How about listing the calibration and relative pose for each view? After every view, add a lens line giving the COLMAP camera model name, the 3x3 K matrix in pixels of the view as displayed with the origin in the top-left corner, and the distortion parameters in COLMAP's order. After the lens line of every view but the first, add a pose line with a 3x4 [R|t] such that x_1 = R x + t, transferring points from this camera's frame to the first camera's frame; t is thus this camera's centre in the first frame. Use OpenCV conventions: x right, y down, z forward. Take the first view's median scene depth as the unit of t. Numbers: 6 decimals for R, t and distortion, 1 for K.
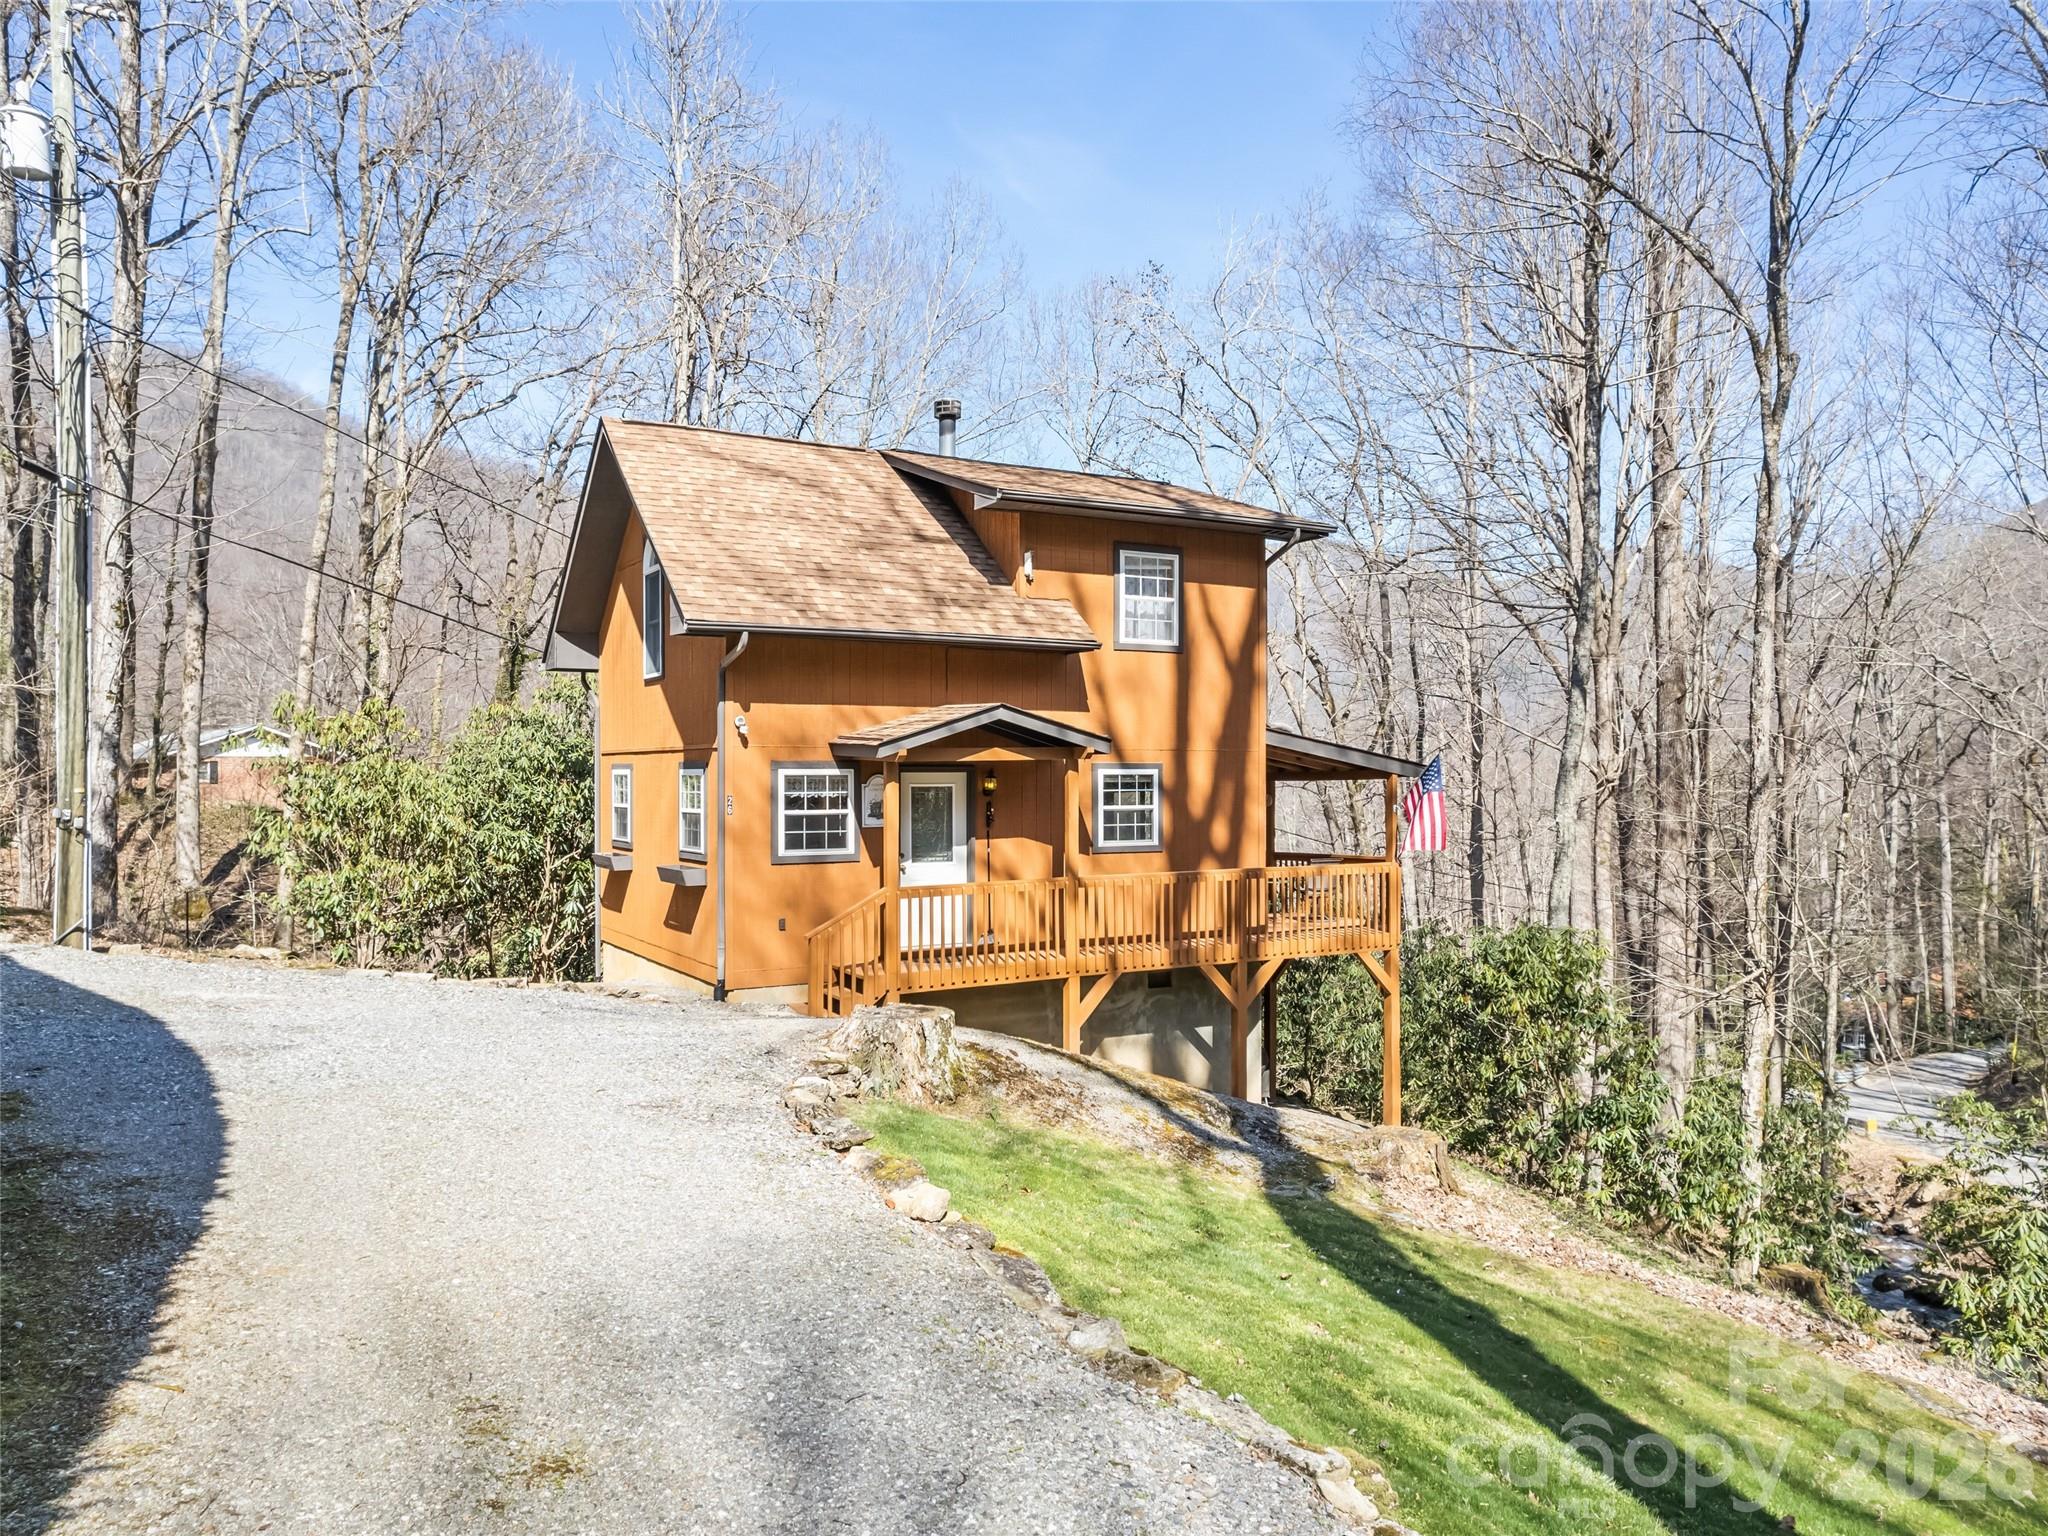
lens RADIAL K [[1485.6, 0, 1034.0], [0, 1485.6, 783.2], [0, 0, 1]] dist [-0.062738, 0.043946]
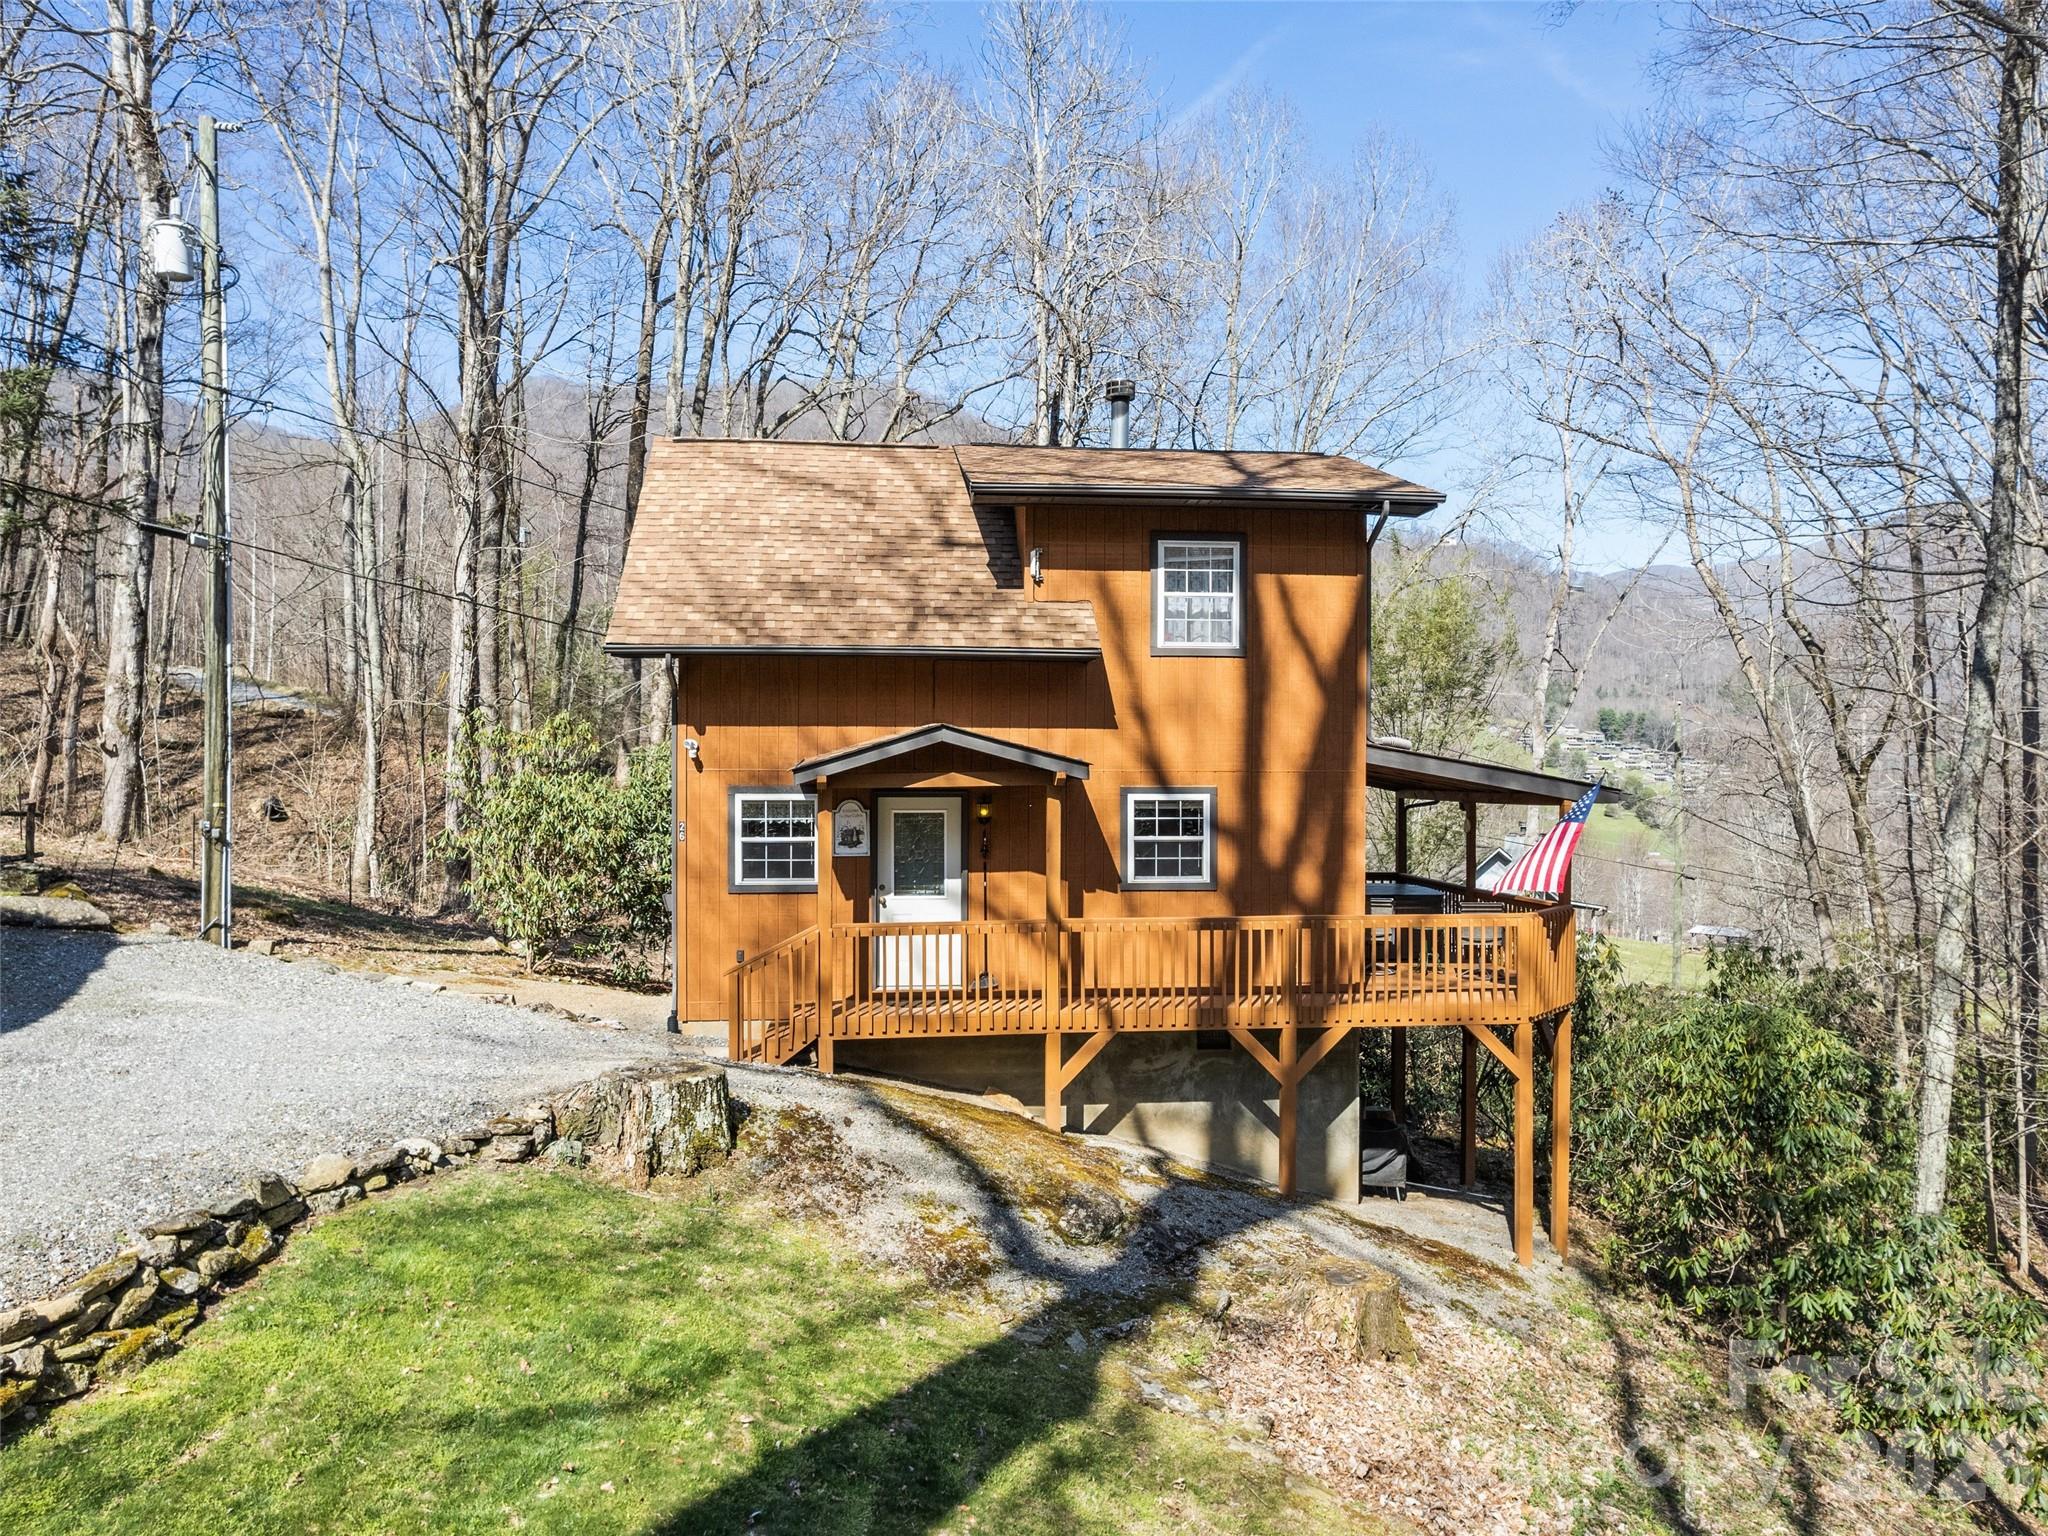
lens RADIAL K [[1485.6, 0, 1025.3], [0, 1485.6, 760.4], [0, 0, 1]] dist [-0.062738, 0.043946]
pose [[0.909338, 0.004154, -0.416038, 0.349808], [-0.005669, 0.999981, -0.002407, -0.026723], [0.416020, 0.004548, 0.909344, 0.184323]]
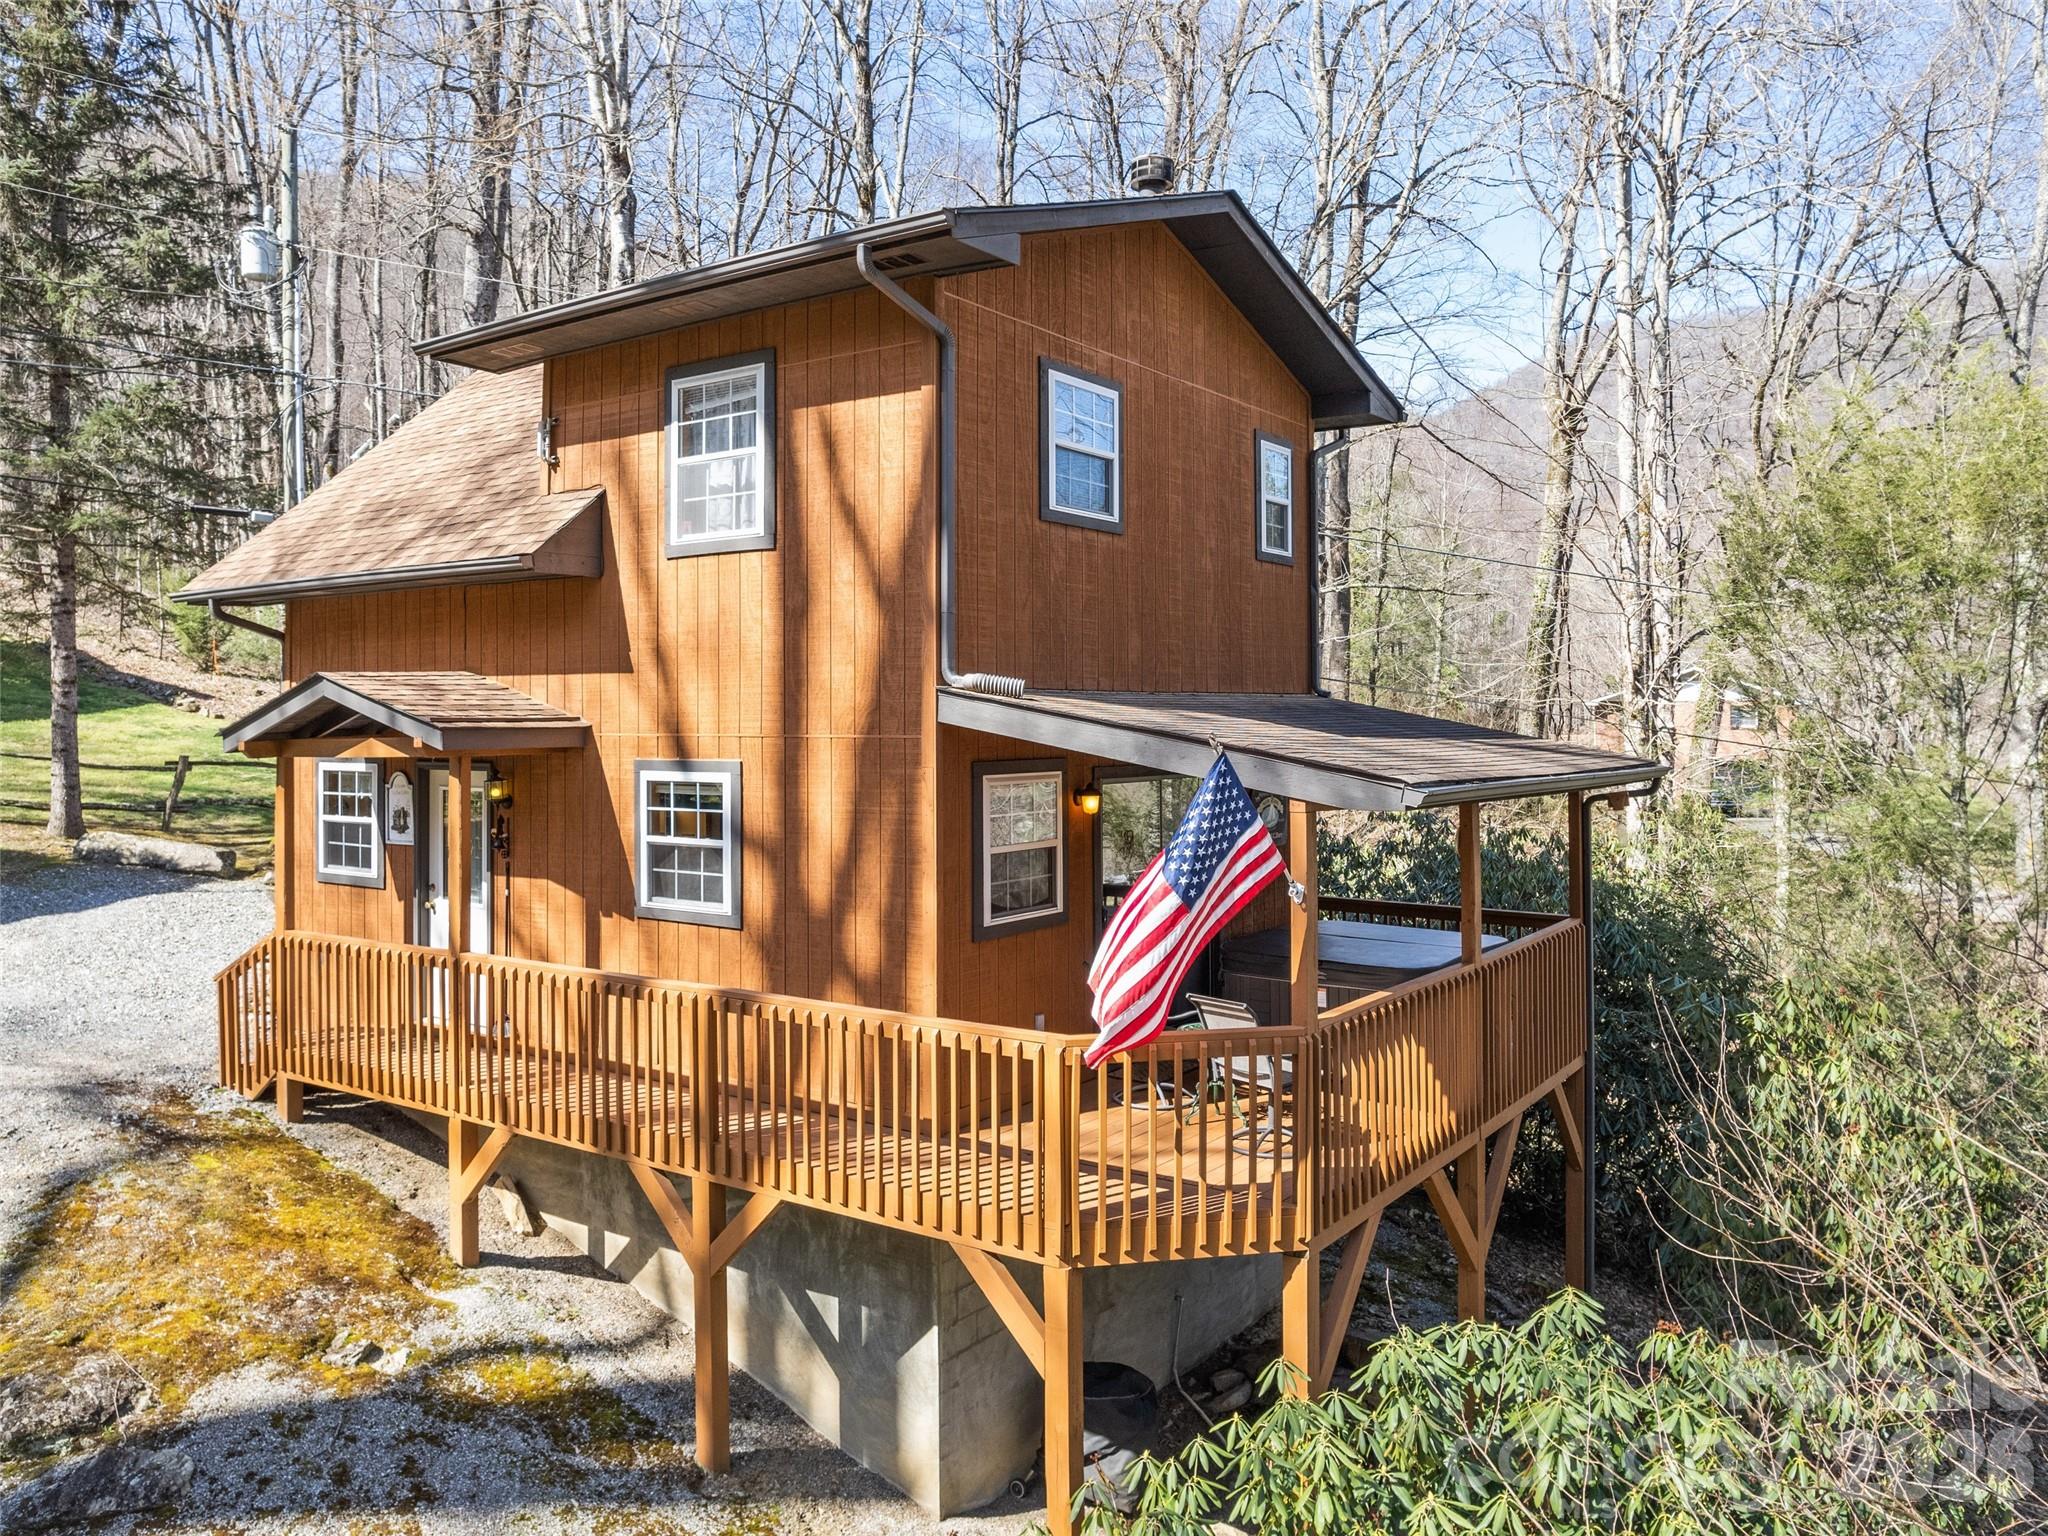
lens RADIAL K [[1485.6, 0, 1027.5], [0, 1485.6, 687.4], [0, 0, 1]] dist [-0.062738, 0.043946]
pose [[0.436916, -0.015999, -0.899360, 0.621800], [-0.000612, 0.999836, -0.018084, -0.031580], [0.899502, 0.008452, 0.436835, 0.883848]]
